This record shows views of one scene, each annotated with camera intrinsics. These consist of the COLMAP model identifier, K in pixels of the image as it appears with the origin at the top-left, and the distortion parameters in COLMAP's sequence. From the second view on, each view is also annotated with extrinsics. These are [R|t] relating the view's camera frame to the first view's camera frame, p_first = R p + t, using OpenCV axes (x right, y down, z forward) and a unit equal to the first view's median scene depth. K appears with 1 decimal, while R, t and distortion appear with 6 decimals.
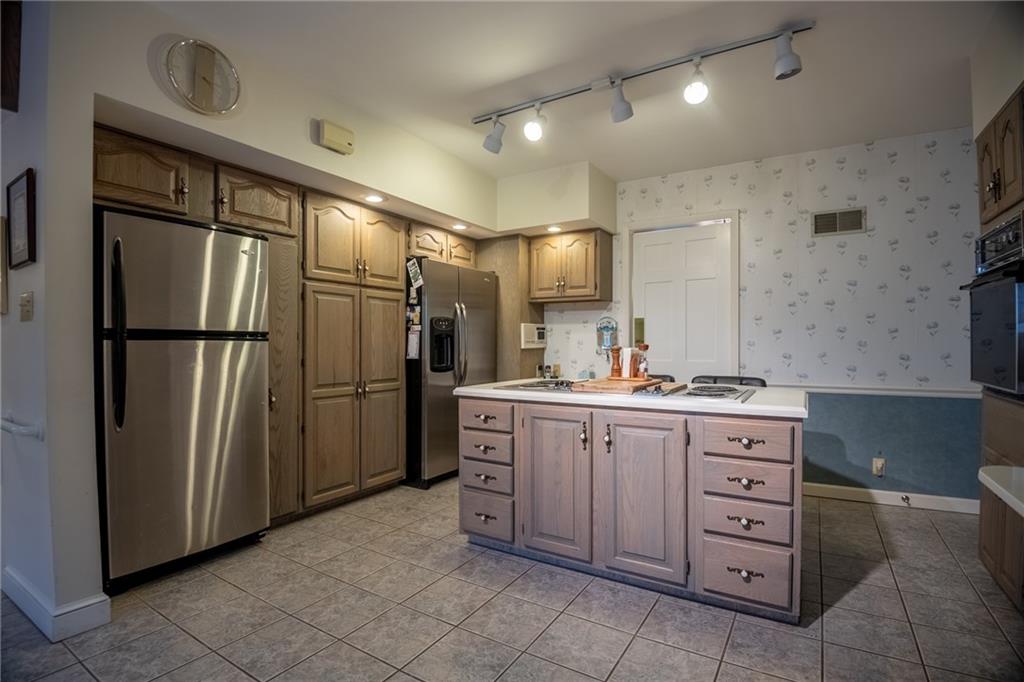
lens RADIAL K [[481.1, 0, 516.8], [0, 481.1, 344.5], [0, 0, 1]] dist [-0.018158, -0.006236]
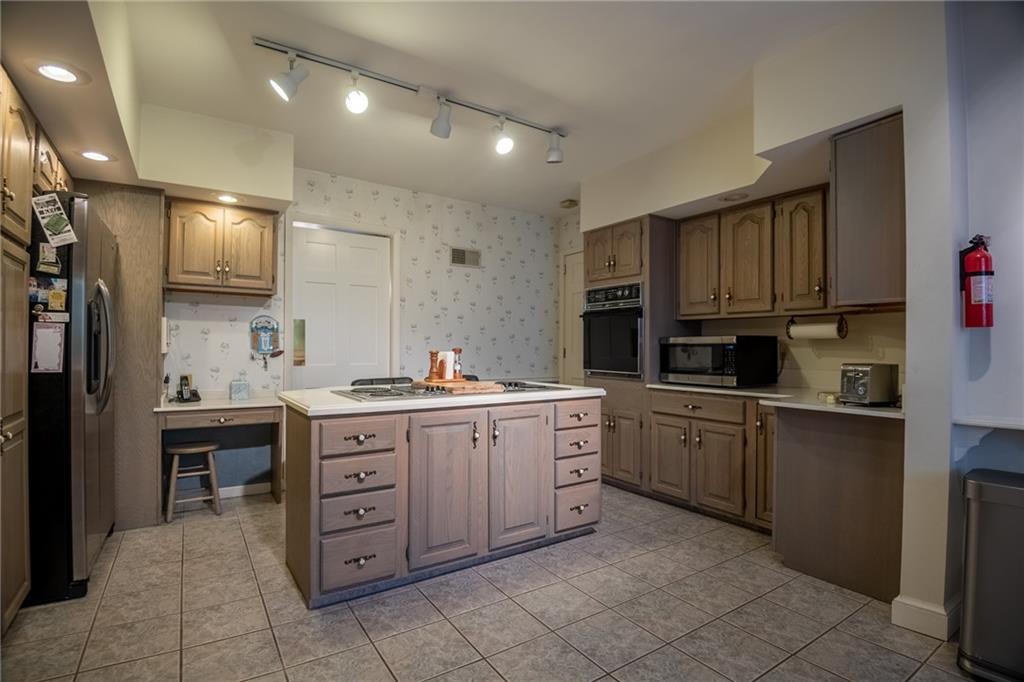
lens RADIAL K [[481.1, 0, 517.0], [0, 481.1, 343.2], [0, 0, 1]] dist [-0.018158, -0.006236]
pose [[0.433026, 0.012849, 0.901290, -0.592654], [-0.003556, 0.999915, -0.012546, 0.001021], [-0.901374, 0.002228, 0.433035, 0.352670]]
